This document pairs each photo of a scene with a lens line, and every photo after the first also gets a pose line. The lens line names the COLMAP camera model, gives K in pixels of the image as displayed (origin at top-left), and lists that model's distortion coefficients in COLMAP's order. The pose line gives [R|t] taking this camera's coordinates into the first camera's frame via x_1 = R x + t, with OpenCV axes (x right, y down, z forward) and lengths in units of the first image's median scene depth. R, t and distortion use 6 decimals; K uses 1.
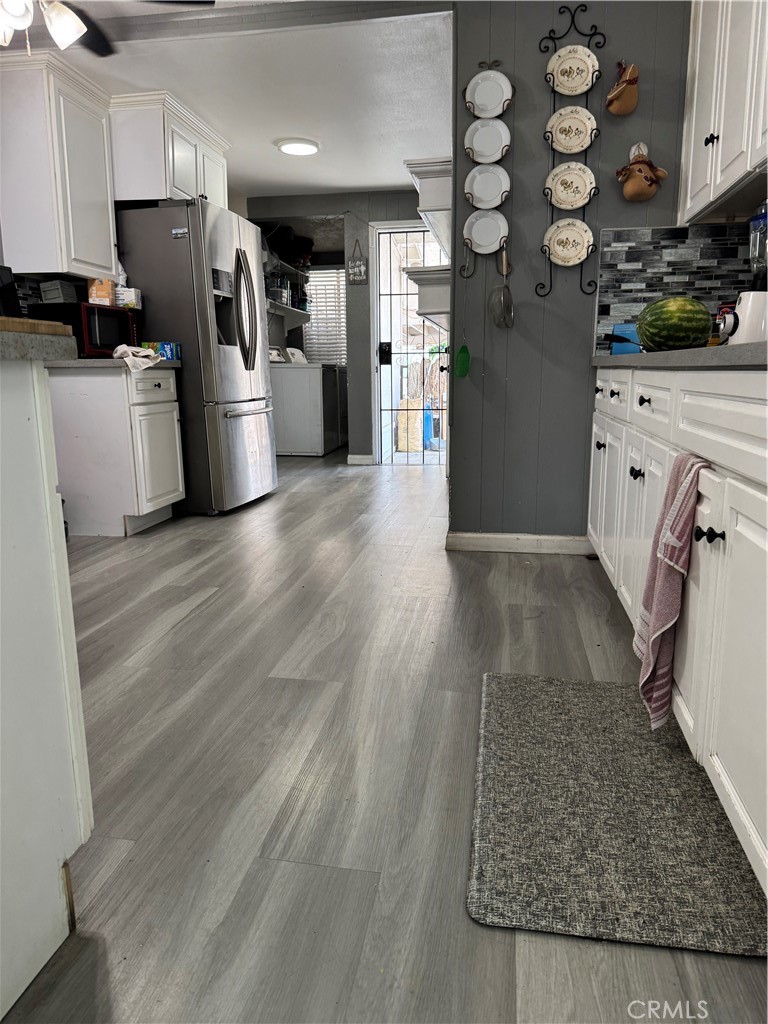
lens RADIAL K [[719.7, 0, 381.6], [0, 719.7, 510.9], [0, 0, 1]] dist [0.038546, -0.037997]
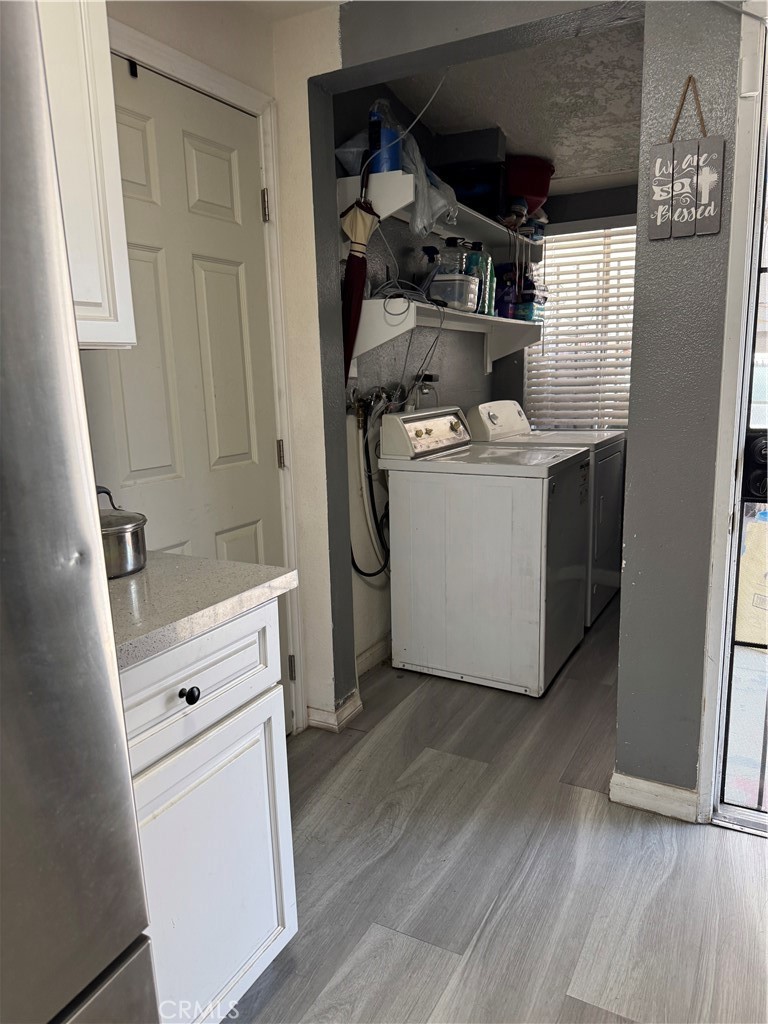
lens RADIAL K [[719.7, 0, 380.9], [0, 719.7, 506.0], [0, 0, 1]] dist [0.038546, -0.037997]
pose [[0.941107, 0.049691, -0.334438, -0.037706], [-0.049574, 0.998731, 0.008891, -0.175687], [0.334455, 0.008212, 0.942376, 0.593055]]
